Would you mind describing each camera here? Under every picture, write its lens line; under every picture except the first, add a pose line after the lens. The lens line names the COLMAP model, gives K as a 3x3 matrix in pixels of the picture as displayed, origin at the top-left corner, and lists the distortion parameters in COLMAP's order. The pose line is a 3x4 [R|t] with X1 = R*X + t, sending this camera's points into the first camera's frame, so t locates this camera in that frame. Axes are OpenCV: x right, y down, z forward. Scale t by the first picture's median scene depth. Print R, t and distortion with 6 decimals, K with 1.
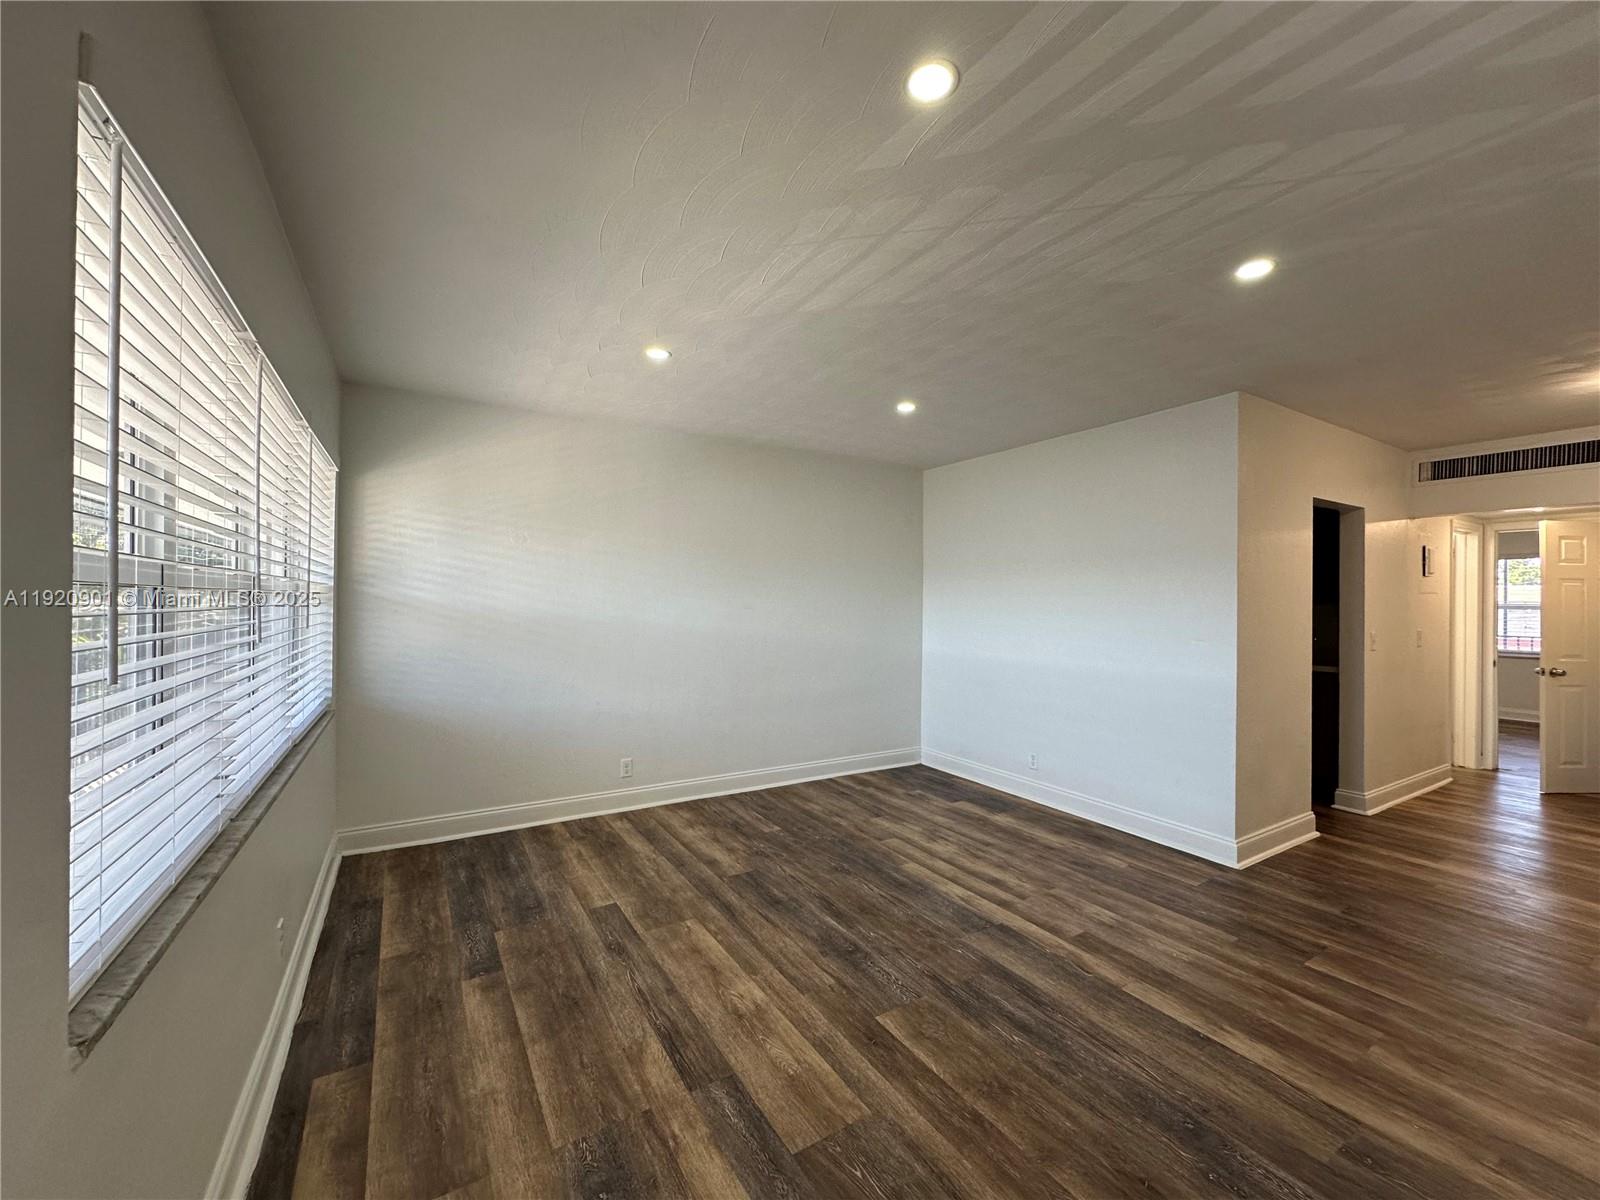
lens RADIAL K [[638.6, 0, 798.7], [0, 638.6, 600.4], [0, 0, 1]] dist [-0.003953, 0.000971]
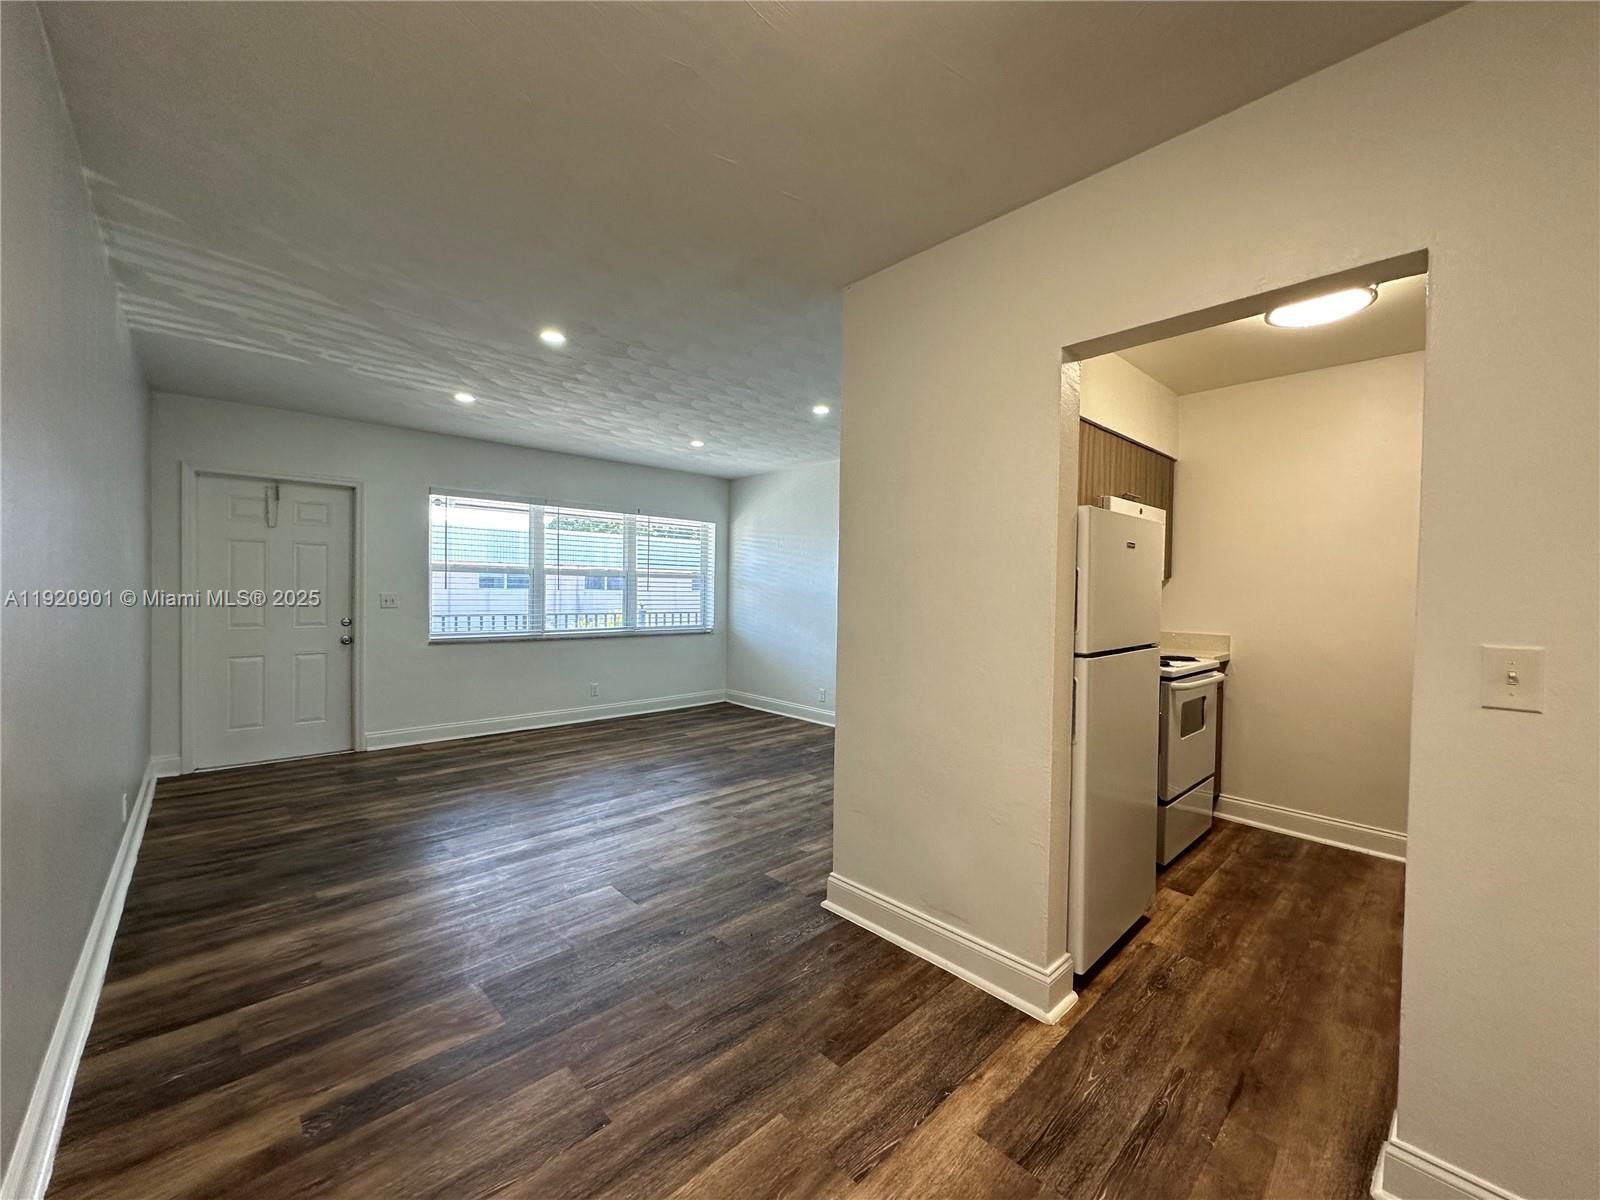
lens RADIAL K [[638.6, 0, 798.5], [0, 638.6, 596.8], [0, 0, 1]] dist [-0.003953, 0.000971]
pose [[0.203865, 0.005295, -0.978985, 1.674415], [-0.012616, 0.999917, 0.002782, 0.046627], [0.978918, 0.011784, 0.203915, 0.930947]]
